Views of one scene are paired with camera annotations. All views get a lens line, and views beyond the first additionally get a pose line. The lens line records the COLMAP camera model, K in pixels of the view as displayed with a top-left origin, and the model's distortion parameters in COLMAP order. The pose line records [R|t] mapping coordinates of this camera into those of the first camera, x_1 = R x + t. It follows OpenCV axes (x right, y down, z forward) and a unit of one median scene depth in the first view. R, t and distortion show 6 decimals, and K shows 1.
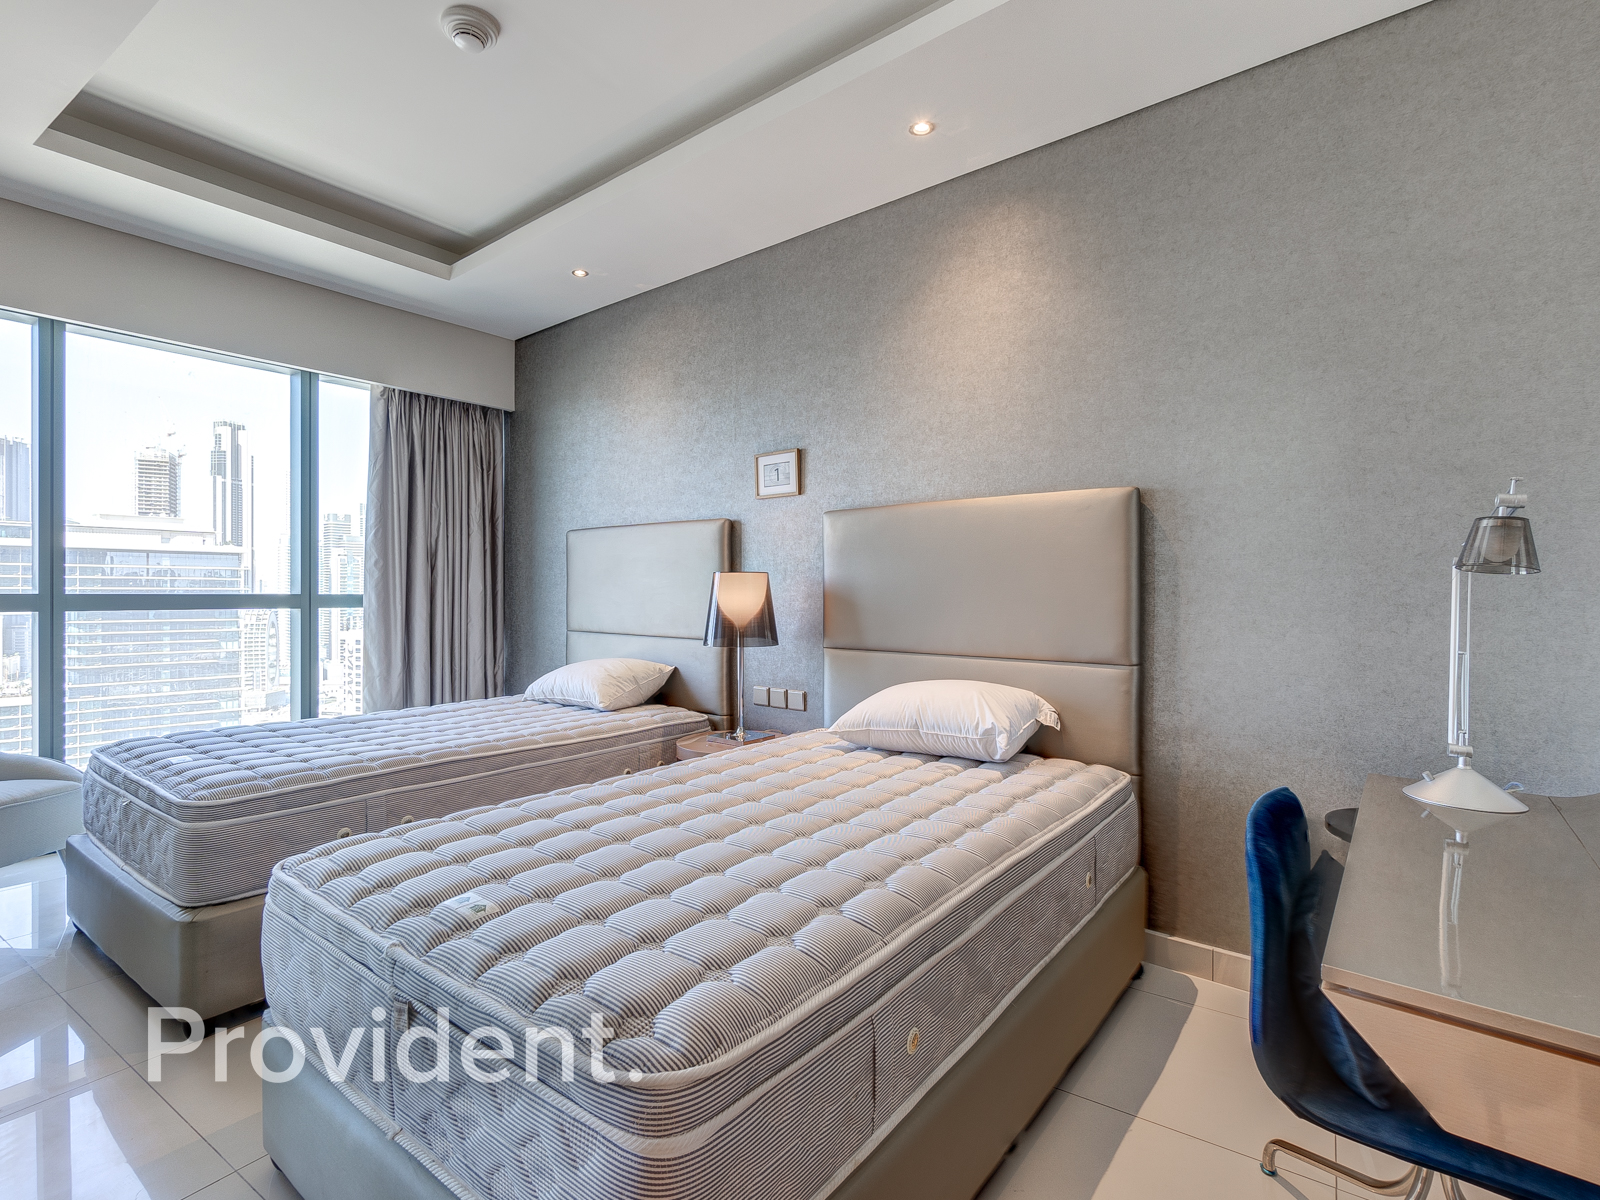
lens RADIAL K [[787.8, 0, 800.9], [0, 787.8, 605.4], [0, 0, 1]] dist [-0.008481, 0.001801]
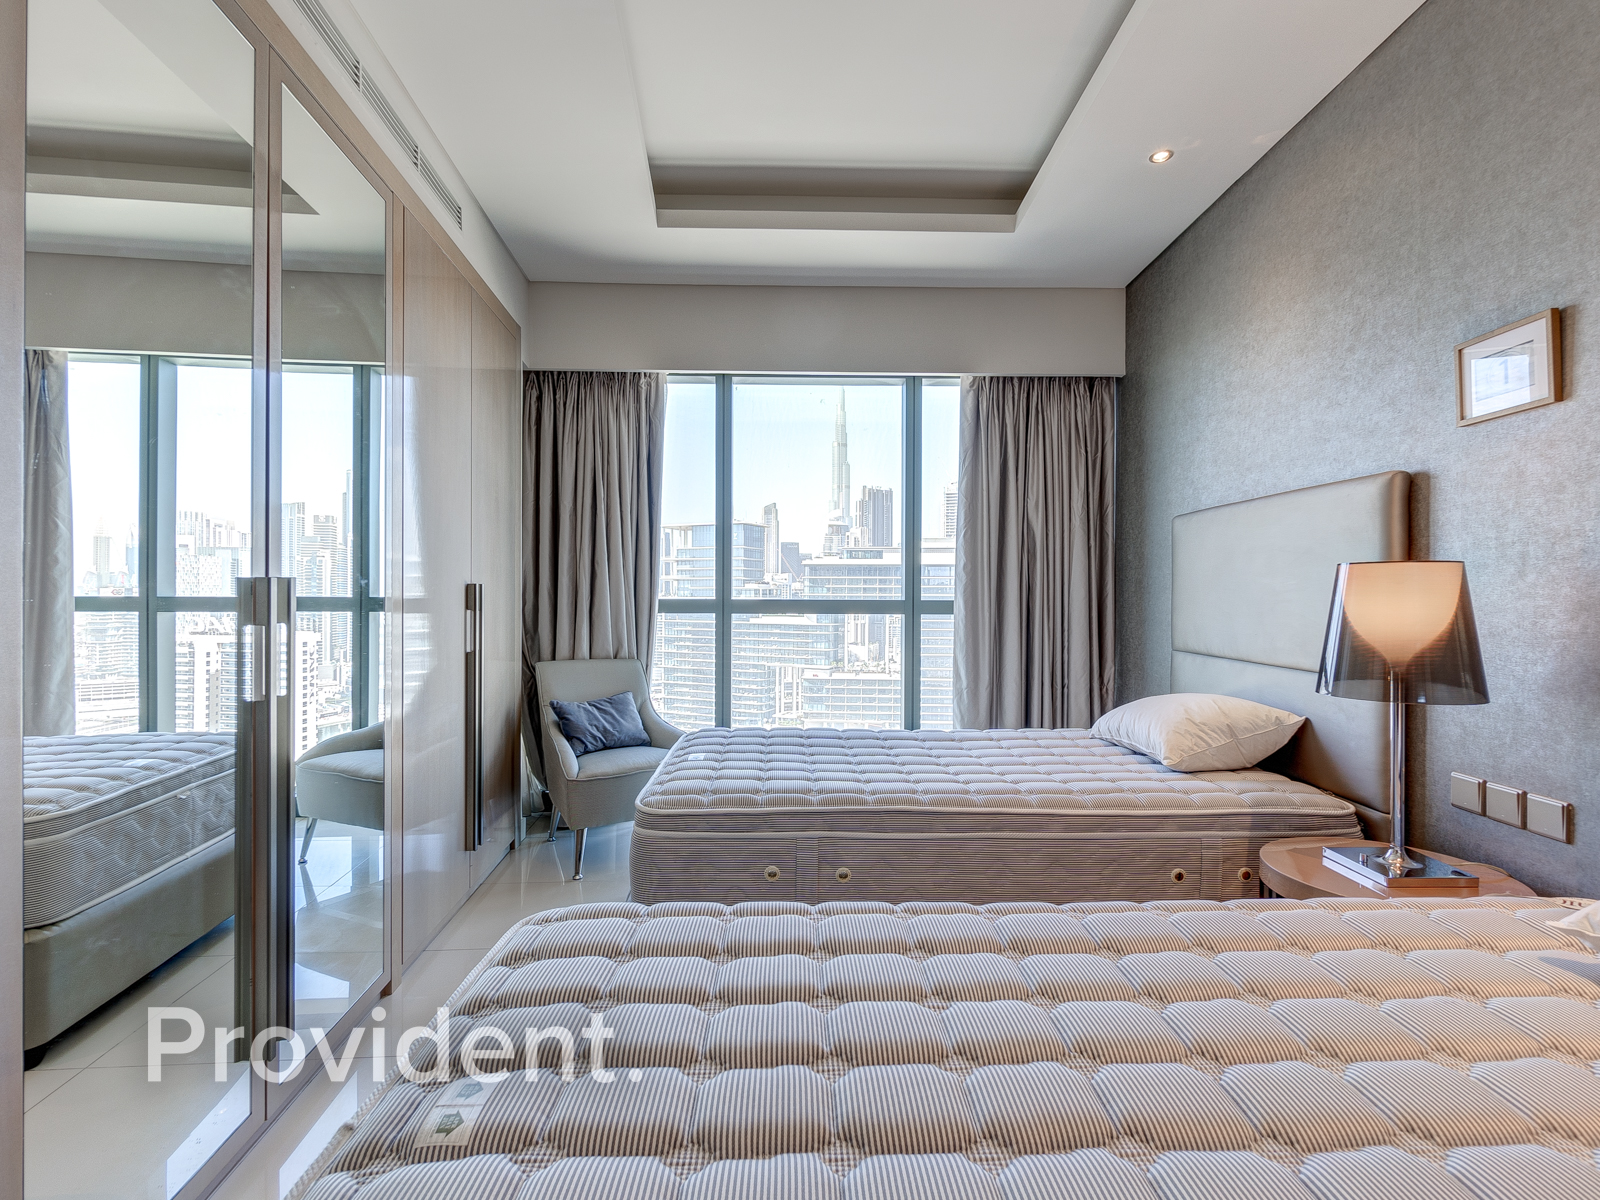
lens RADIAL K [[787.8, 0, 800.9], [0, 787.8, 605.4], [0, 0, 1]] dist [-0.008481, 0.001801]
pose [[0.621800, 0.008347, -0.783132, 0.080801], [-0.014265, 0.999898, -0.000669, -0.005553], [0.783046, 0.011588, 0.621856, 0.298876]]
